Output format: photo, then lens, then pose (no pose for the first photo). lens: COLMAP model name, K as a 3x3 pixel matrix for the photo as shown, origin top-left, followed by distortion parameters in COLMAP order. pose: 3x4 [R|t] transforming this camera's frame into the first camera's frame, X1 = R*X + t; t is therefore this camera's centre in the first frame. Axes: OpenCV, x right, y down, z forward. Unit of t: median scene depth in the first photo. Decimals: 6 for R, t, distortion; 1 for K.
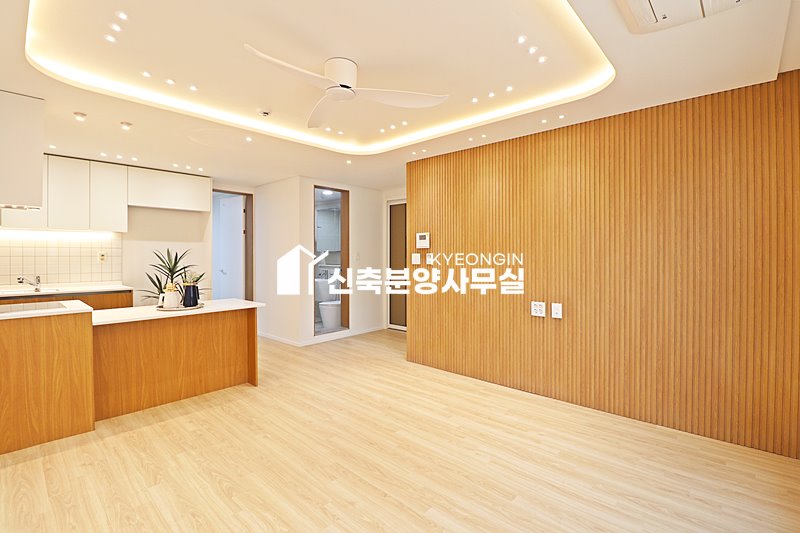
lens RADIAL K [[371.2, 0, 400.6], [0, 371.2, 256.5], [0, 0, 1]] dist [-0.001871, -0.012812]
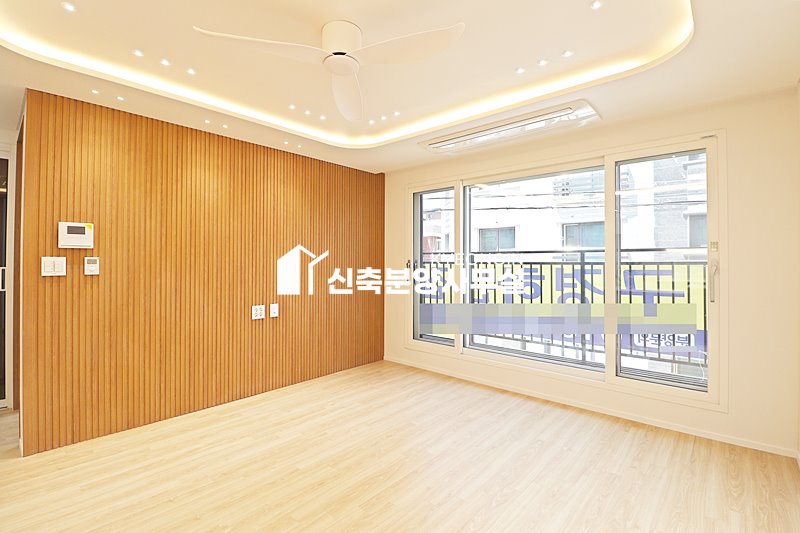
lens RADIAL K [[371.2, 0, 400.6], [0, 371.2, 256.5], [0, 0, 1]] dist [-0.001871, -0.012812]
pose [[-0.020285, 0.014743, 0.999686, -0.705289], [0.000248, 0.999891, -0.014741, -0.000219], [-0.999794, -0.000051, -0.020287, 0.633097]]
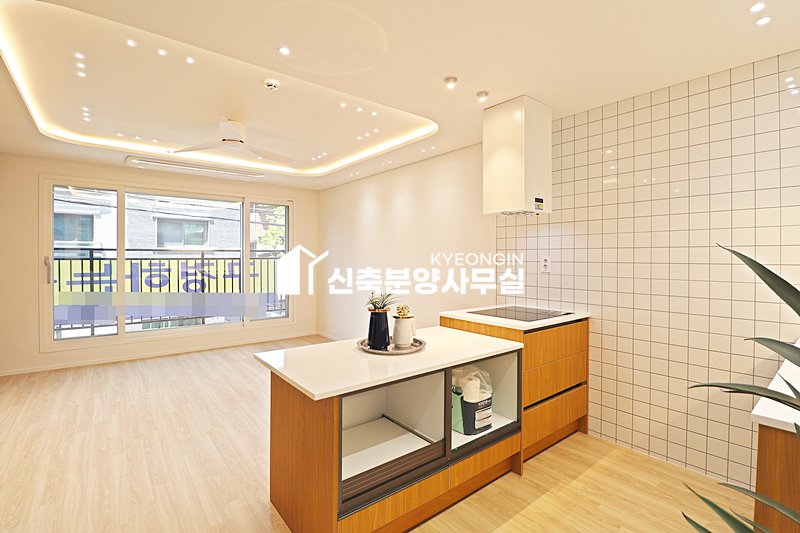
lens RADIAL K [[371.2, 0, 400.6], [0, 371.2, 256.5], [0, 0, 1]] dist [-0.001871, -0.012812]
pose [[-0.988484, -0.001353, 0.151320, -0.713723], [-0.000925, 0.999995, 0.002902, -0.012680], [-0.151323, 0.002728, -0.988481, 1.637006]]
